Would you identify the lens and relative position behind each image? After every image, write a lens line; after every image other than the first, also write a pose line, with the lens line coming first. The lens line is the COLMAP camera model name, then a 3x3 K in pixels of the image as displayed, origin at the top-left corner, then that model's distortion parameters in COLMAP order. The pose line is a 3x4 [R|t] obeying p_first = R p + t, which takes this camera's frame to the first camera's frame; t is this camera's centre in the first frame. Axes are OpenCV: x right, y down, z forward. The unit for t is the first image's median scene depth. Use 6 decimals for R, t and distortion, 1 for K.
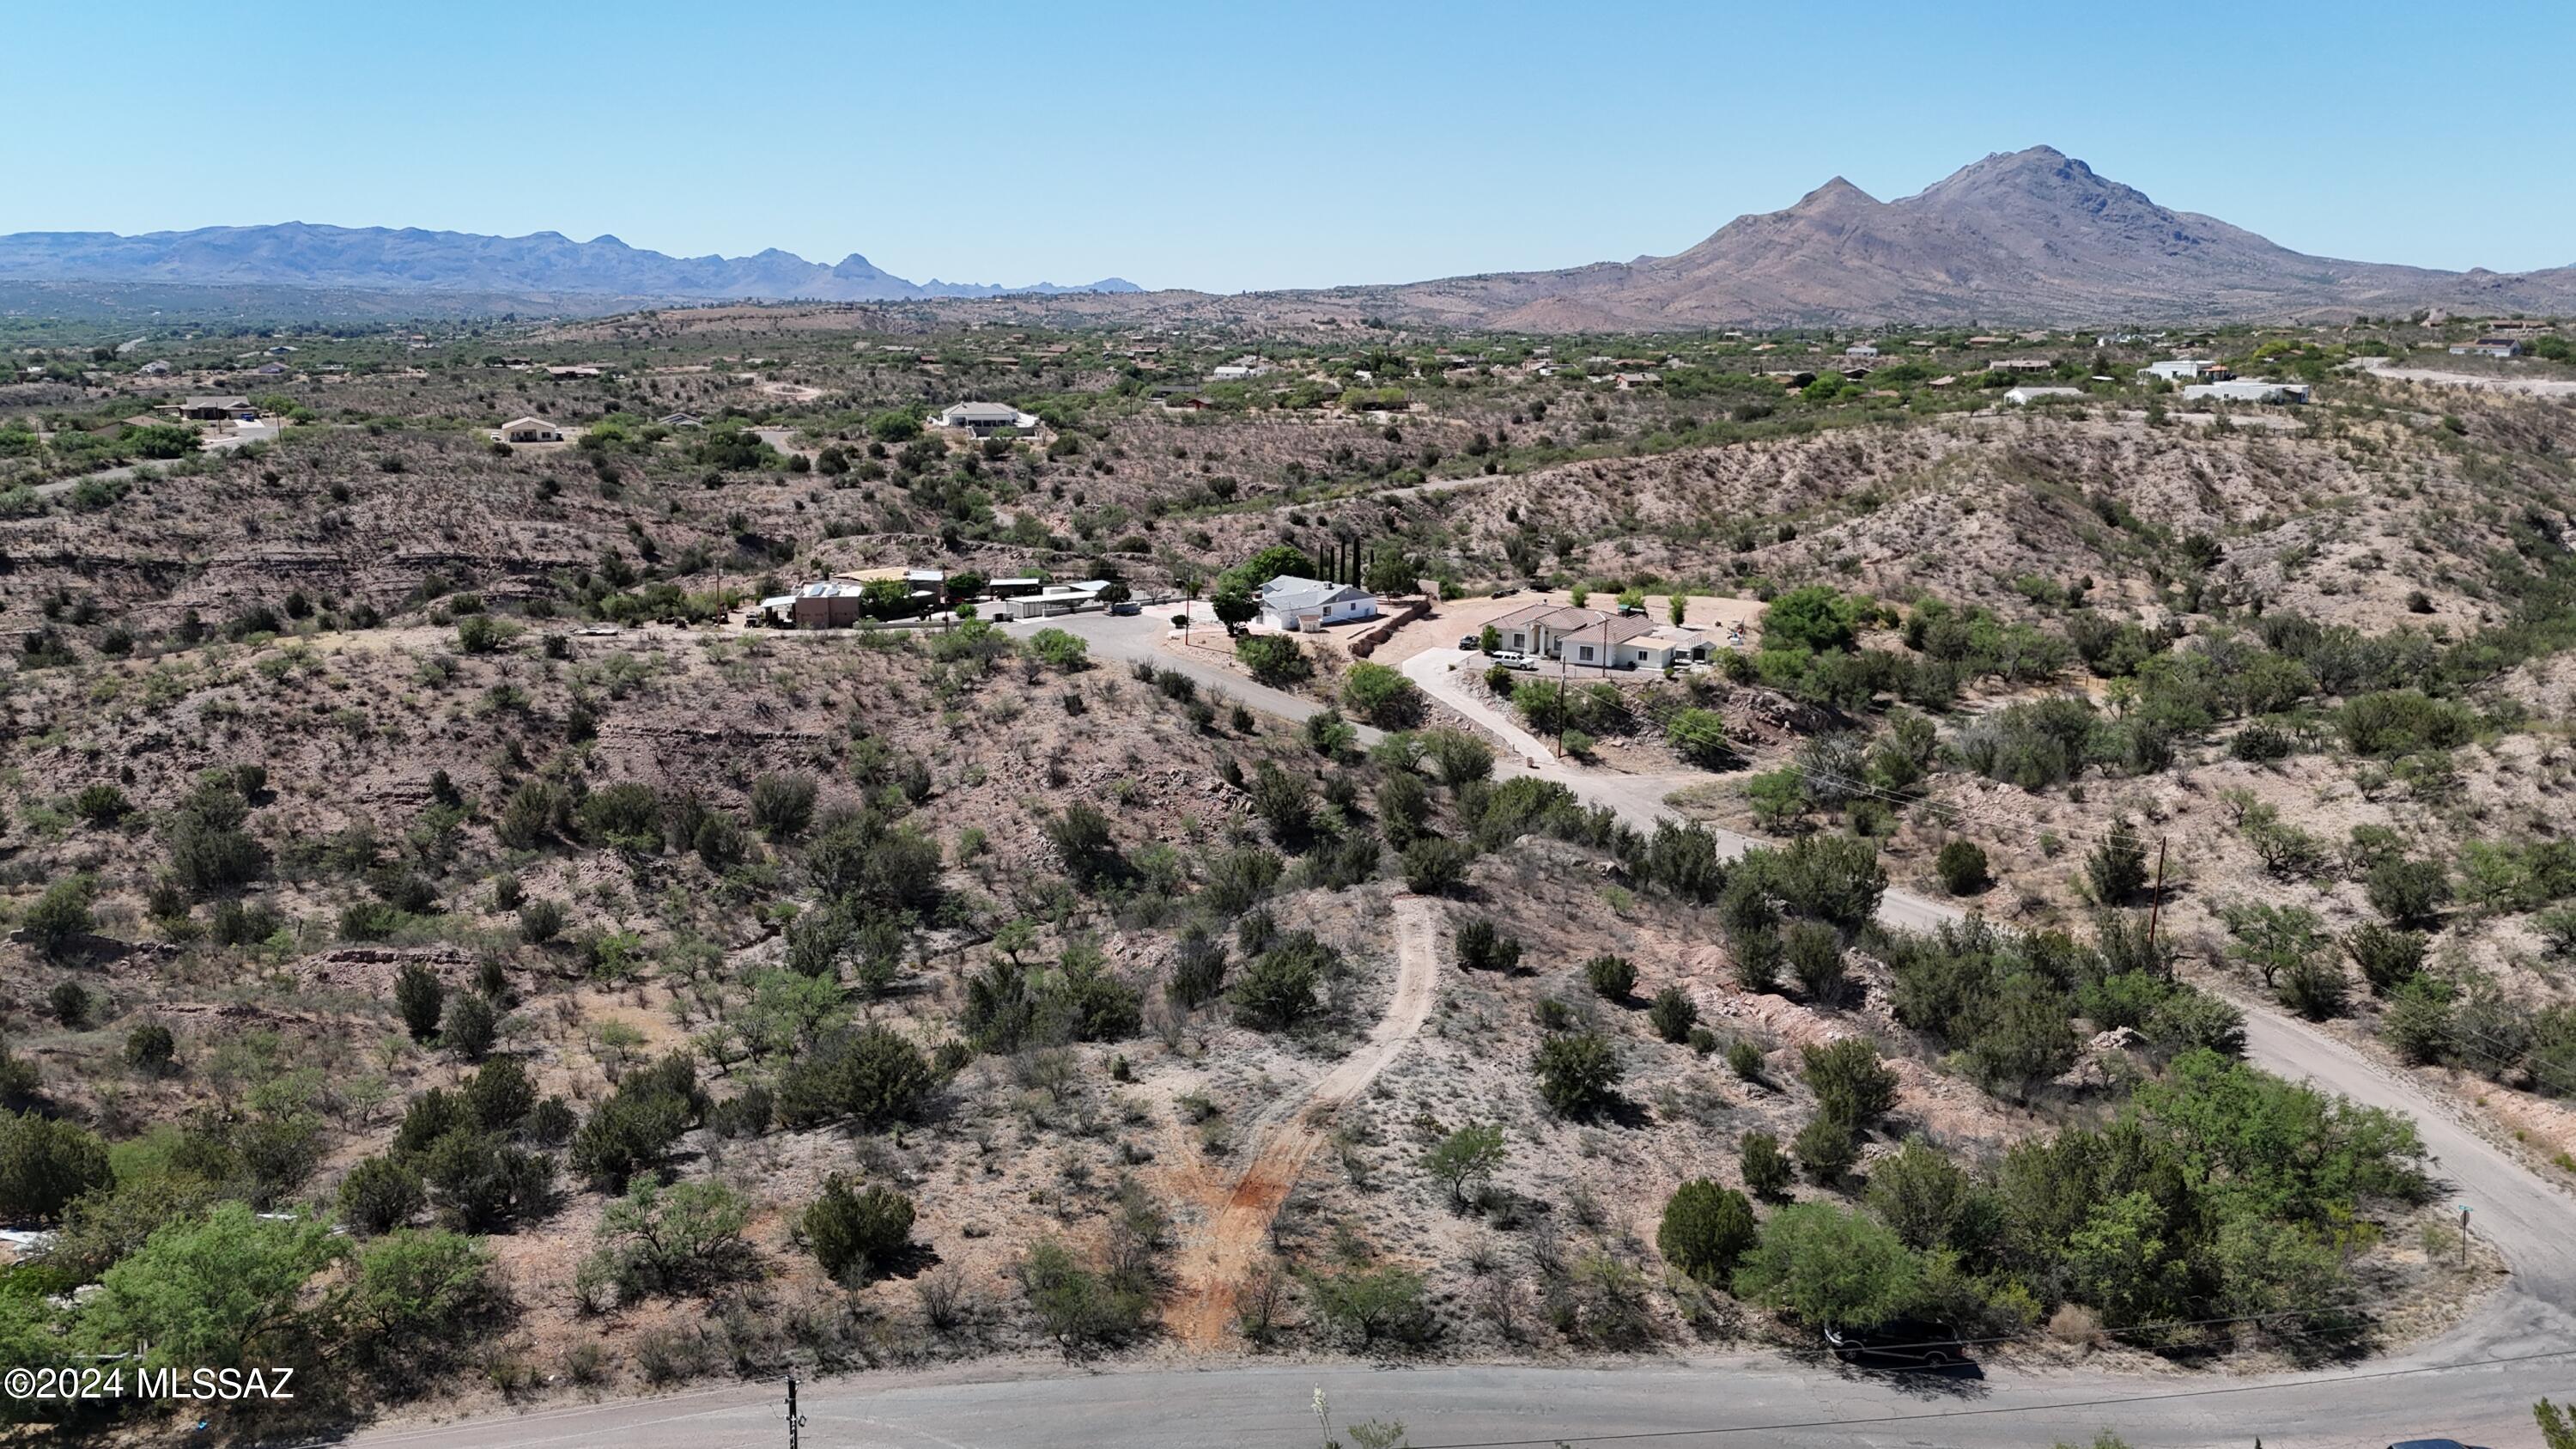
lens RADIAL K [[1880.0, 0, 1288.0], [0, 1880.0, 724.5], [0, 0, 1]] dist [0.087109, -0.114047]
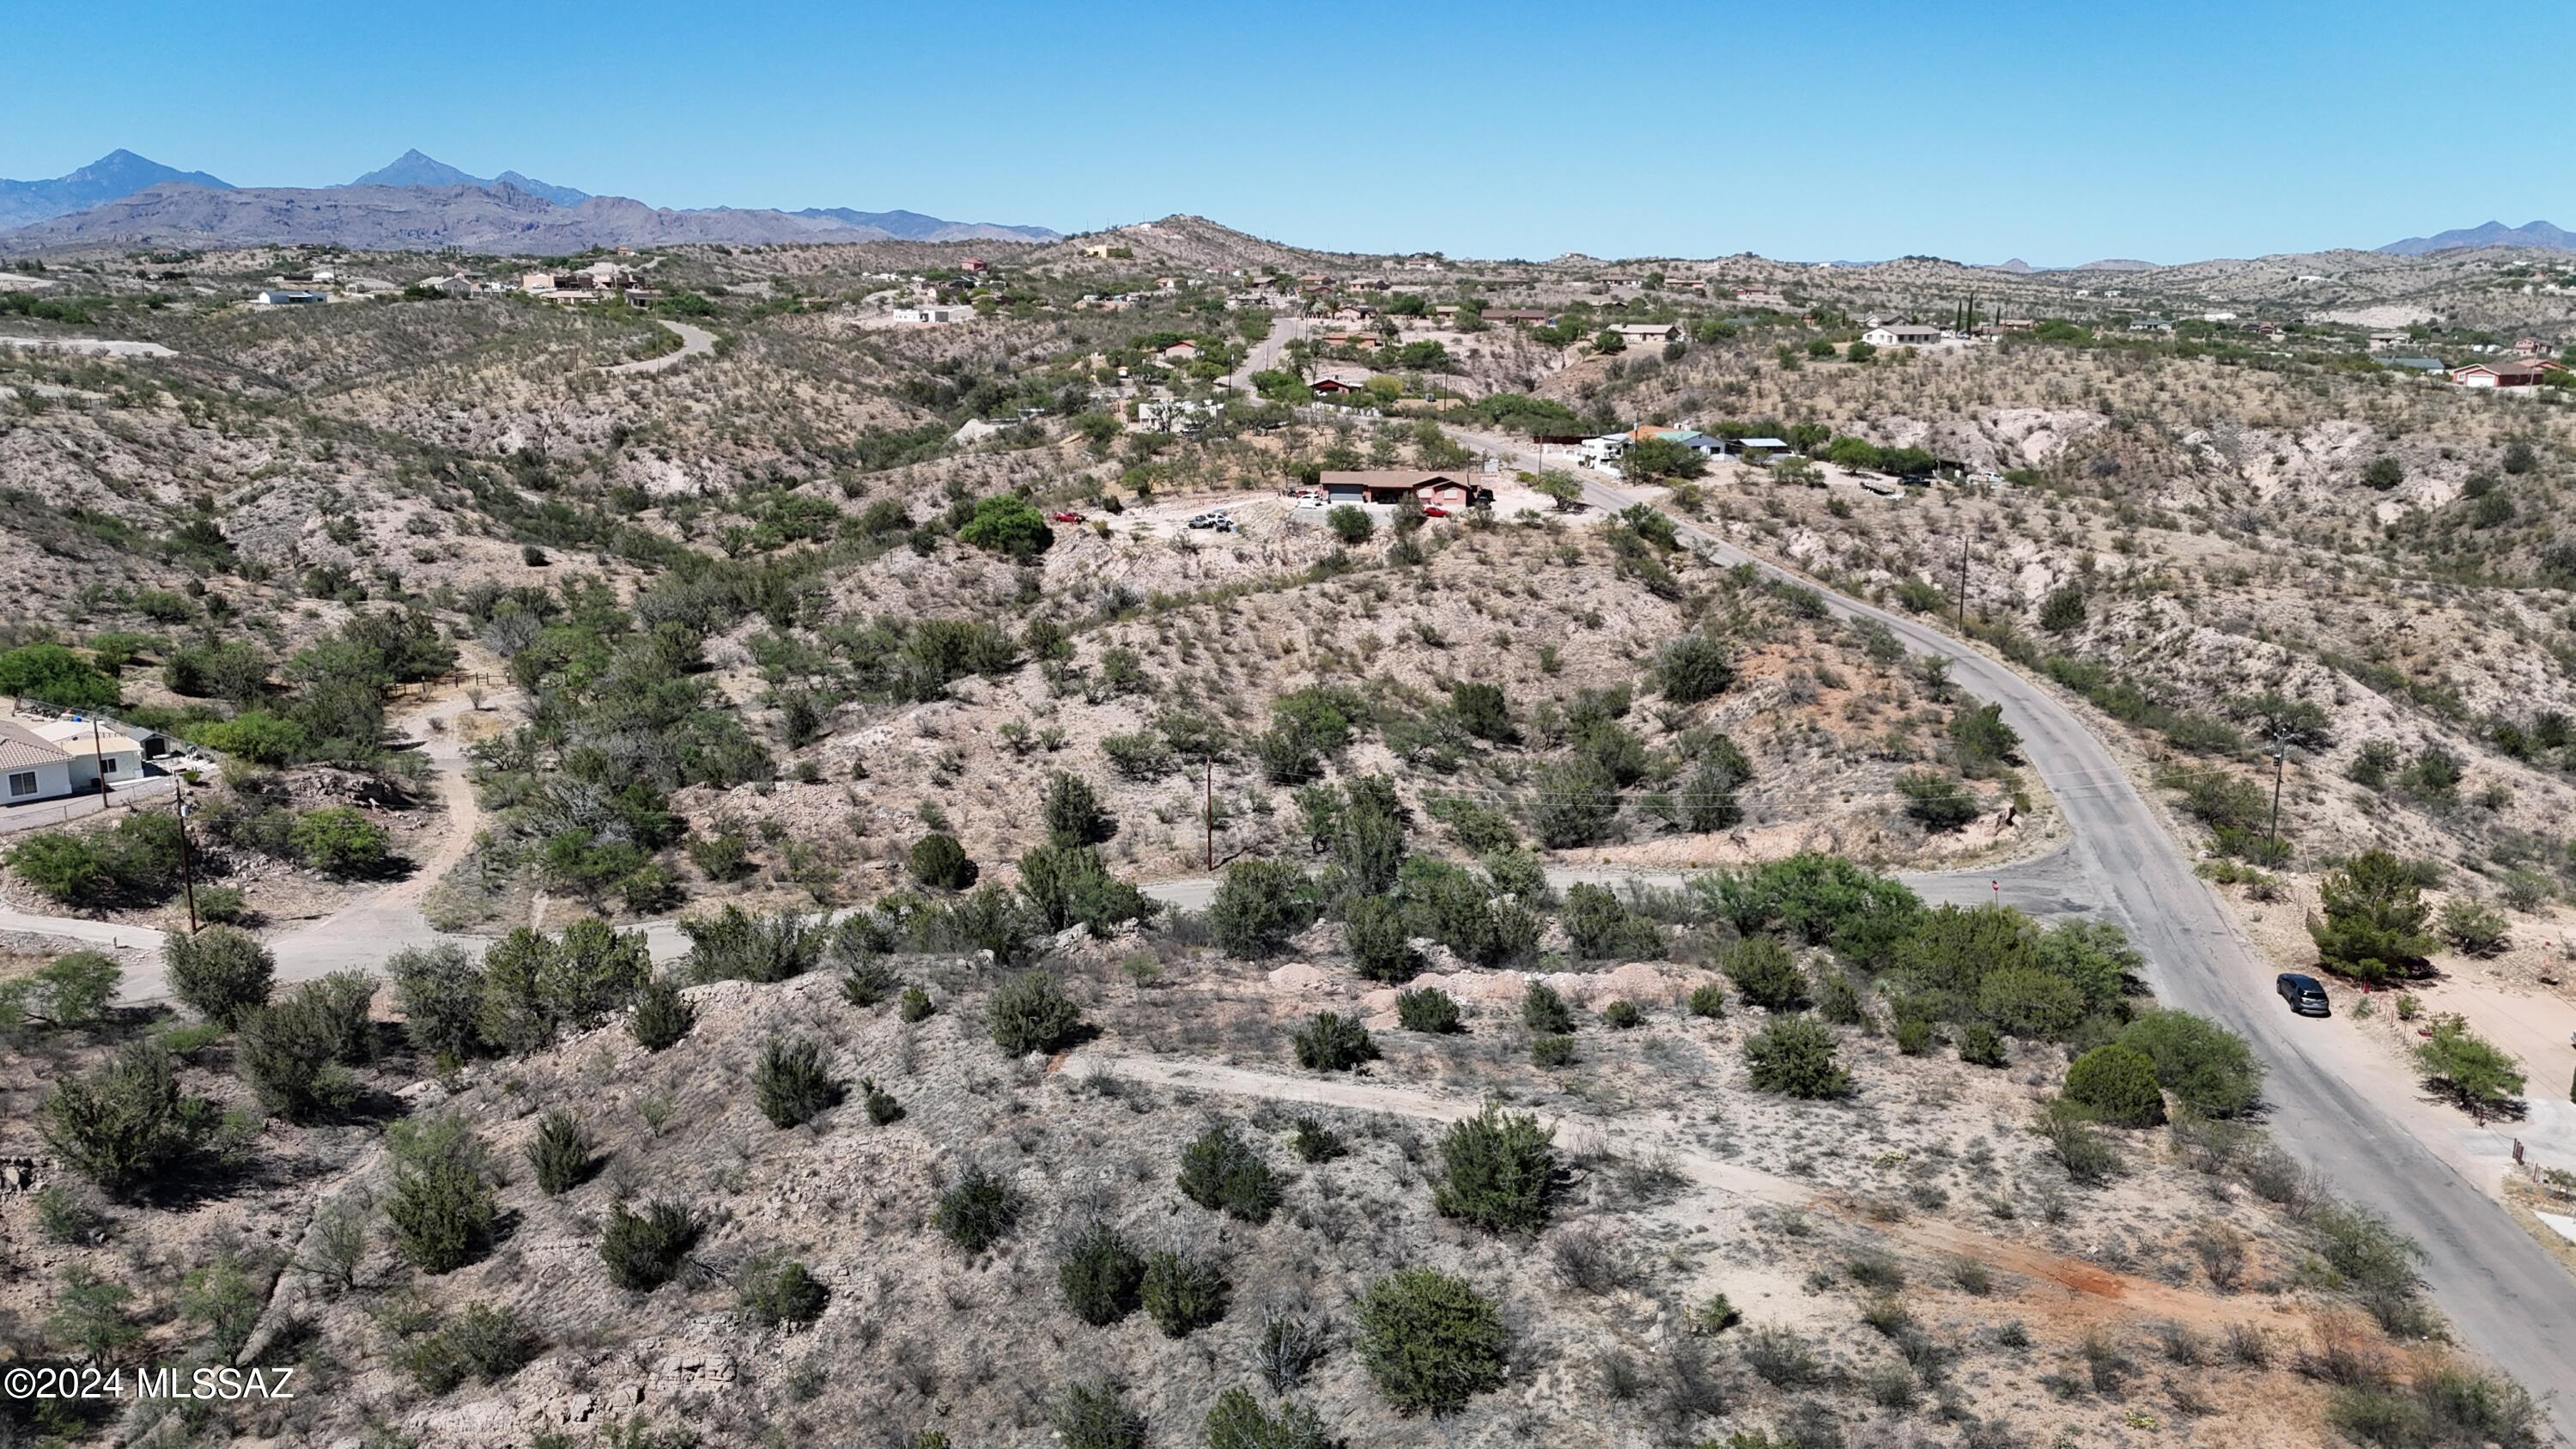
lens RADIAL K [[1881.5, 0, 1288.0], [0, 1881.5, 724.5], [0, 0, 1]] dist [0.076882, -0.077874]
pose [[0.266866, -0.216394, 0.939125, -0.329948], [0.197108, 0.966122, 0.166603, -0.080434], [-0.943361, 0.140648, 0.300478, 0.392173]]
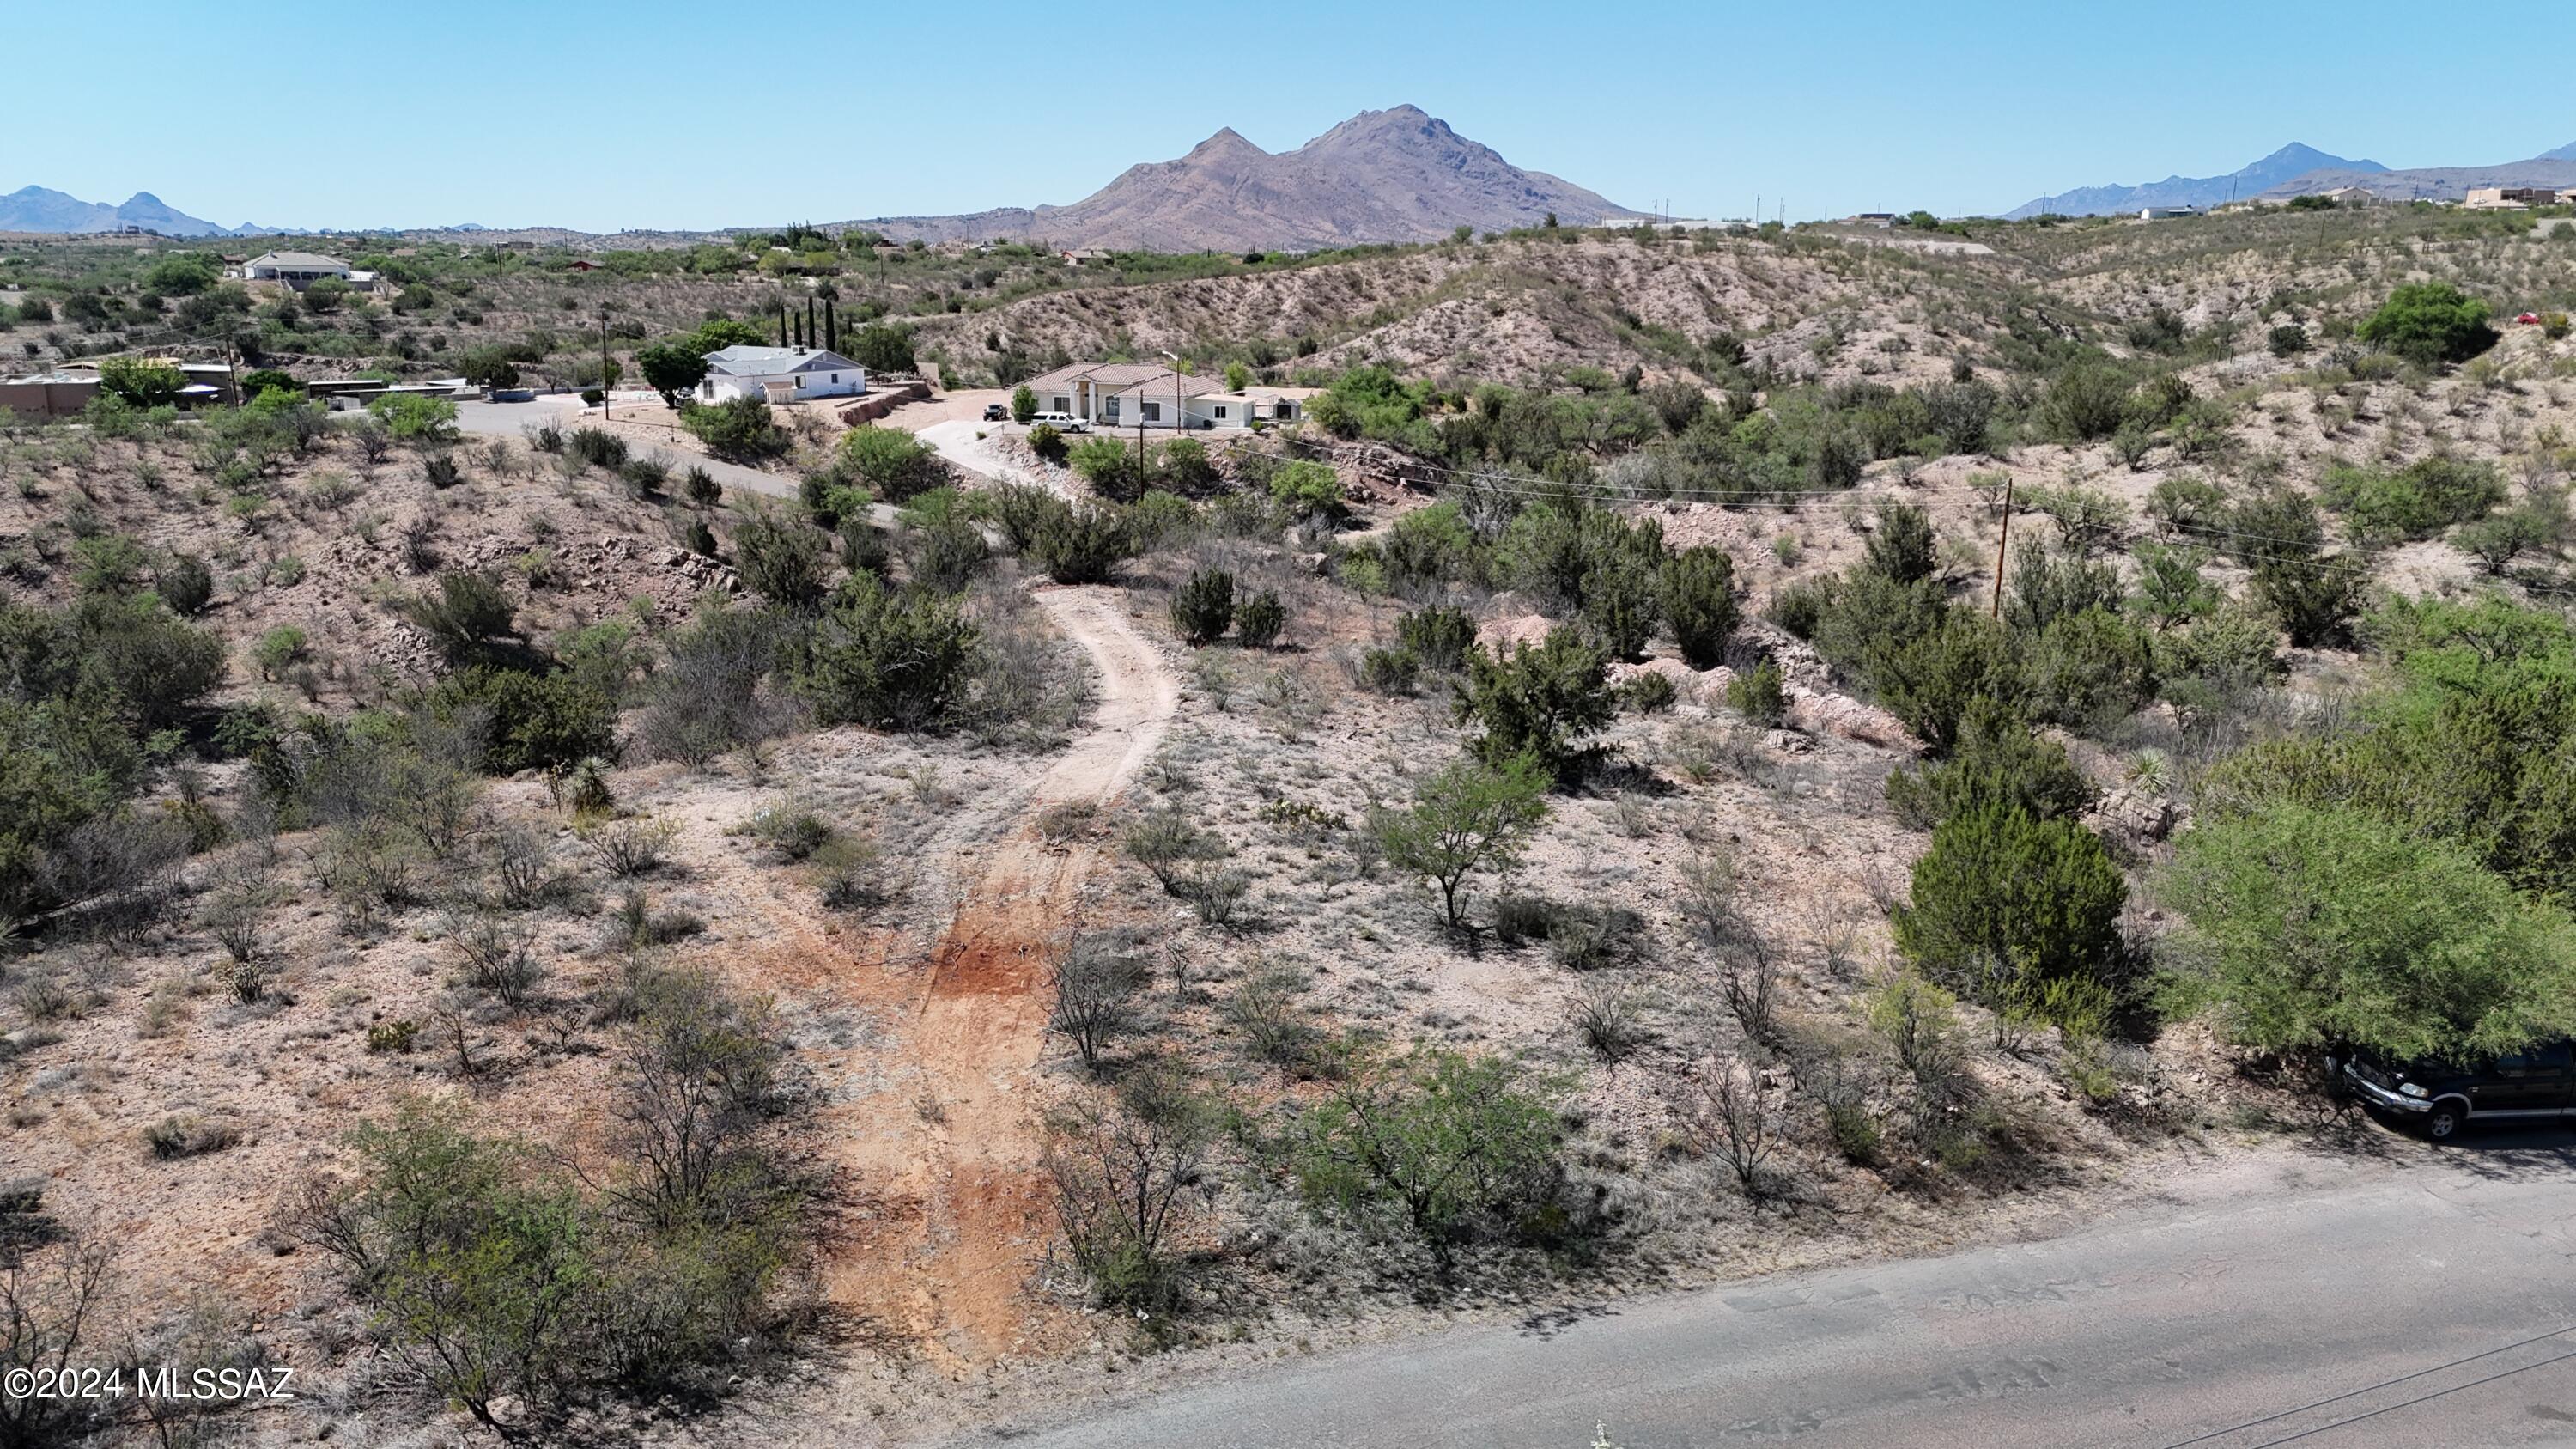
lens RADIAL K [[1876.2, 0, 1283.7], [0, 1876.2, 737.6], [0, 0, 1]] dist [0.092070, -0.106373]
pose [[0.954528, -0.073004, 0.289045, -0.026147], [0.064176, 0.997140, 0.039915, 0.070166], [-0.291132, -0.019551, 0.956483, 0.222655]]
